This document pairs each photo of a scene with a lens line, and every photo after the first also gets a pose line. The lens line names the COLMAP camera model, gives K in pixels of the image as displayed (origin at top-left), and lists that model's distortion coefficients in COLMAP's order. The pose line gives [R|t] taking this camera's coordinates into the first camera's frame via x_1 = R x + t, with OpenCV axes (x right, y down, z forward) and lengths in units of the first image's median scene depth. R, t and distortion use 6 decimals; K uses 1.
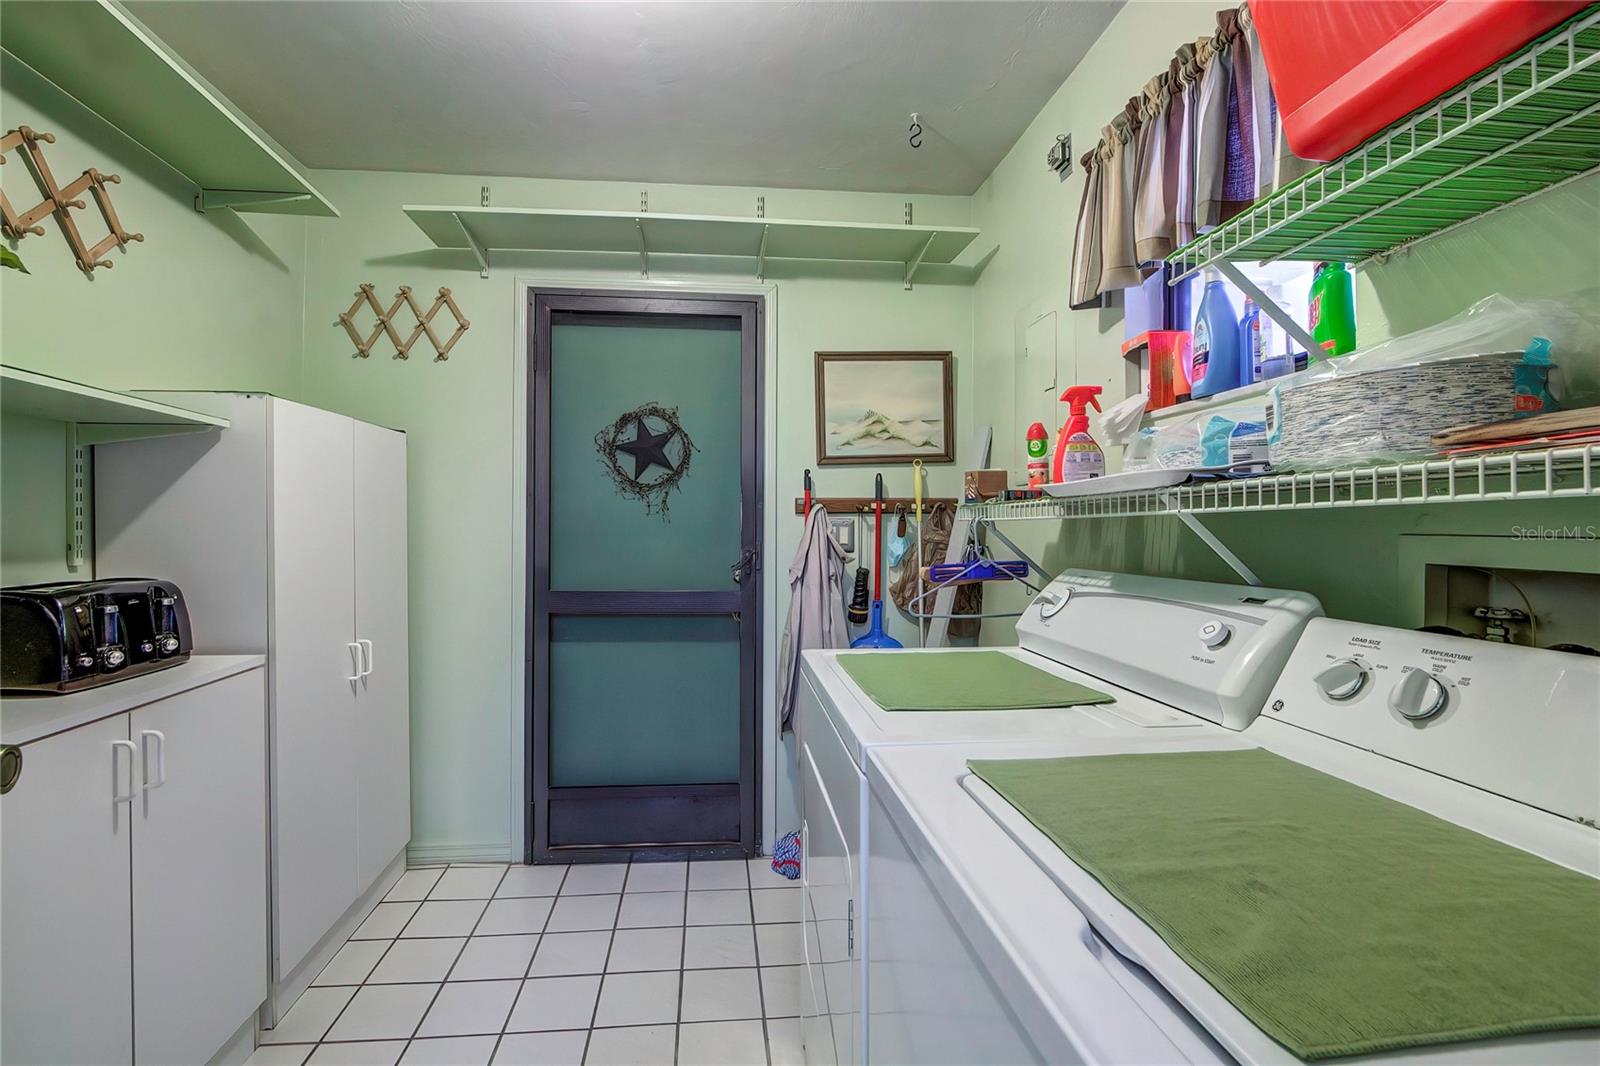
lens RADIAL K [[693.9, 0, 804.0], [0, 693.9, 529.7], [0, 0, 1]] dist [-0.019234, 0.003262]
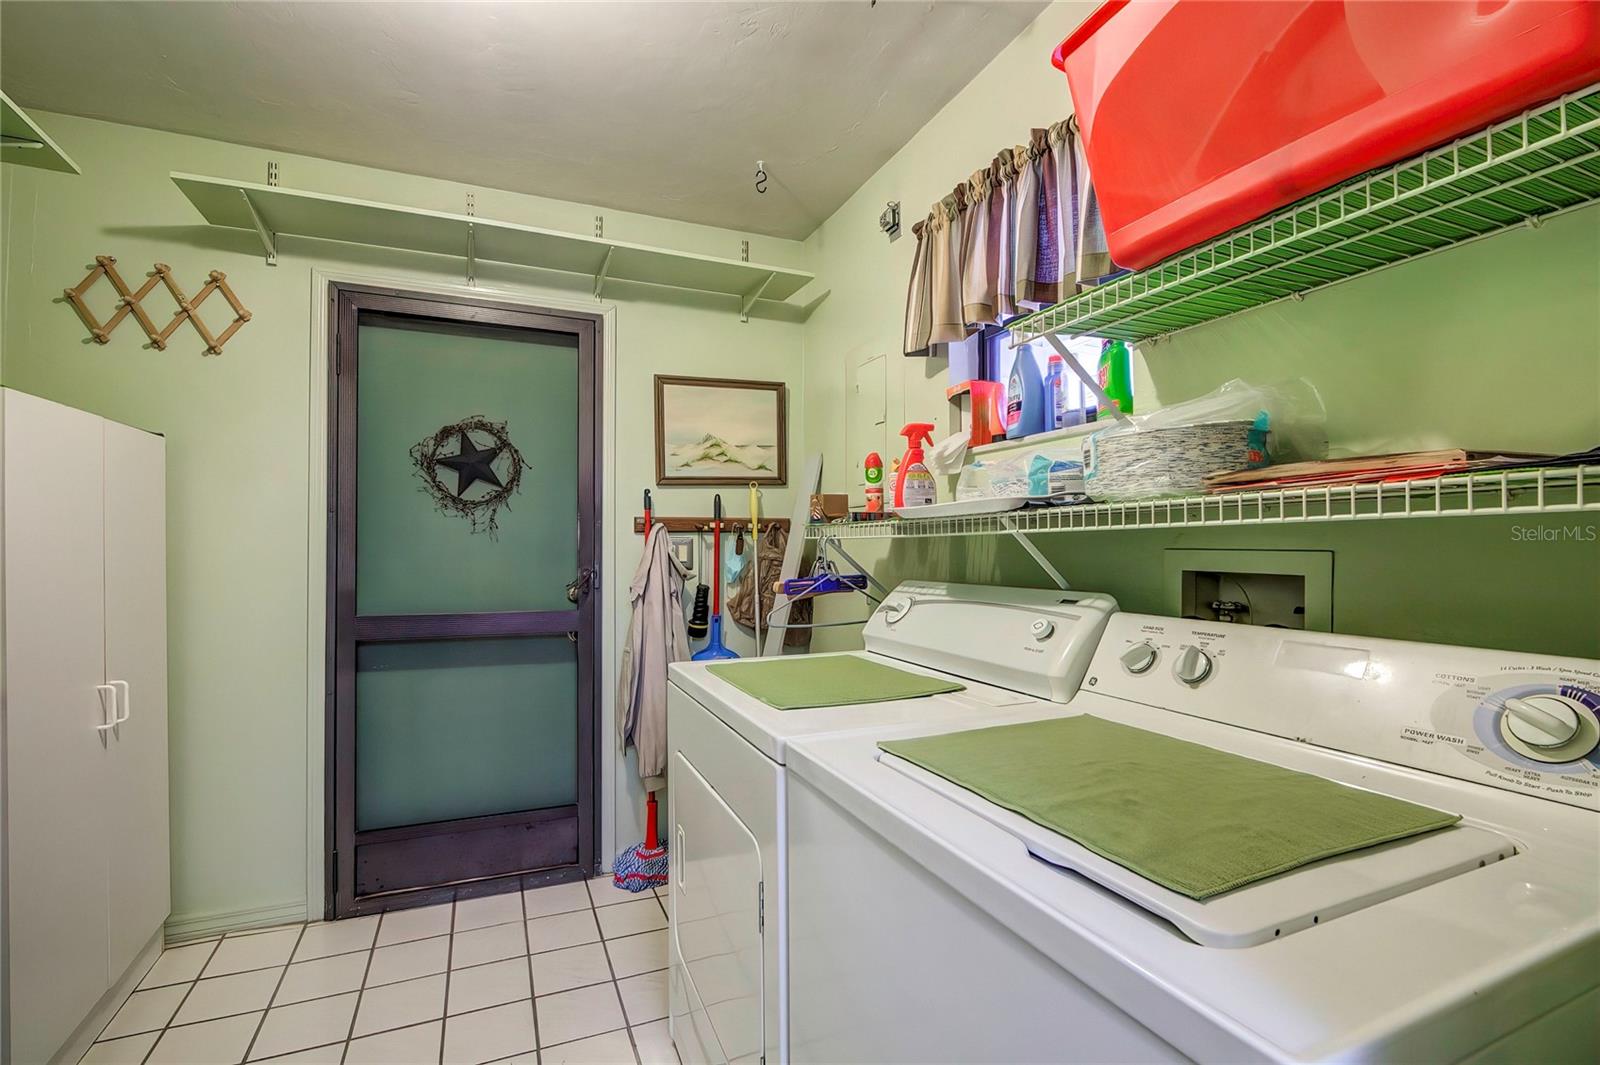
lens RADIAL K [[693.9, 0, 775.3], [0, 693.9, 548.1], [0, 0, 1]] dist [-0.019234, 0.003262]
pose [[0.957473, -0.003607, 0.288501, -0.130365], [0.004002, 0.999992, -0.000779, 0.001631], [-0.288495, 0.001901, 0.957479, -0.037880]]
